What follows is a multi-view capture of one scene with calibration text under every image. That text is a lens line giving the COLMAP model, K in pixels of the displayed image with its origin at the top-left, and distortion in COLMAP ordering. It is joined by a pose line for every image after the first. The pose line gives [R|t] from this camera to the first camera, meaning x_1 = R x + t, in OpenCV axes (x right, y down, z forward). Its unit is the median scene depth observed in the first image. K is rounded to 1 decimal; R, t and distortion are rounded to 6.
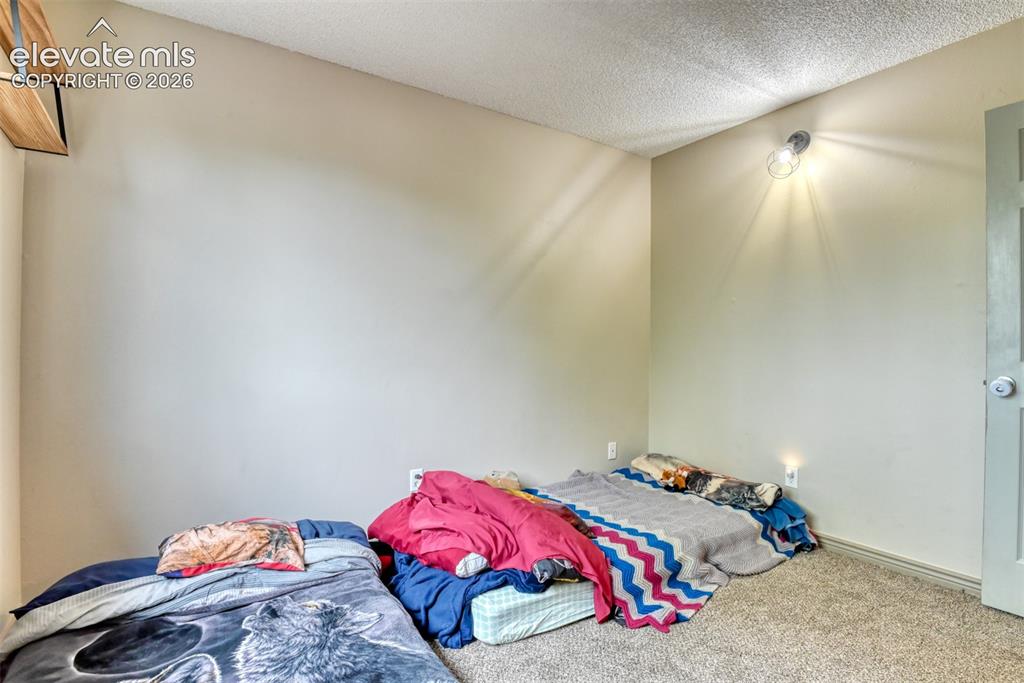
lens RADIAL K [[504.2, 0, 515.4], [0, 504.2, 346.8], [0, 0, 1]] dist [0.000320, -0.018075]
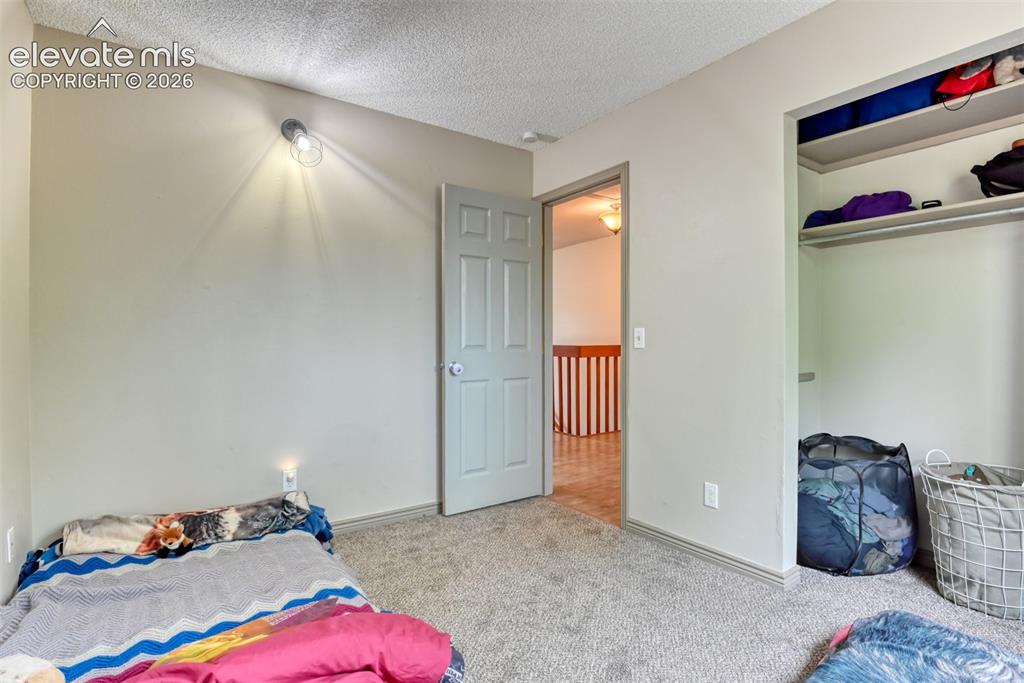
lens RADIAL K [[504.2, 0, 515.4], [0, 504.2, 346.8], [0, 0, 1]] dist [0.000320, -0.018075]
pose [[-0.041191, -0.013275, 0.999063, -0.414847], [-0.001529, 0.999911, 0.013223, -0.007715], [-0.999150, -0.000983, -0.041207, 0.610070]]
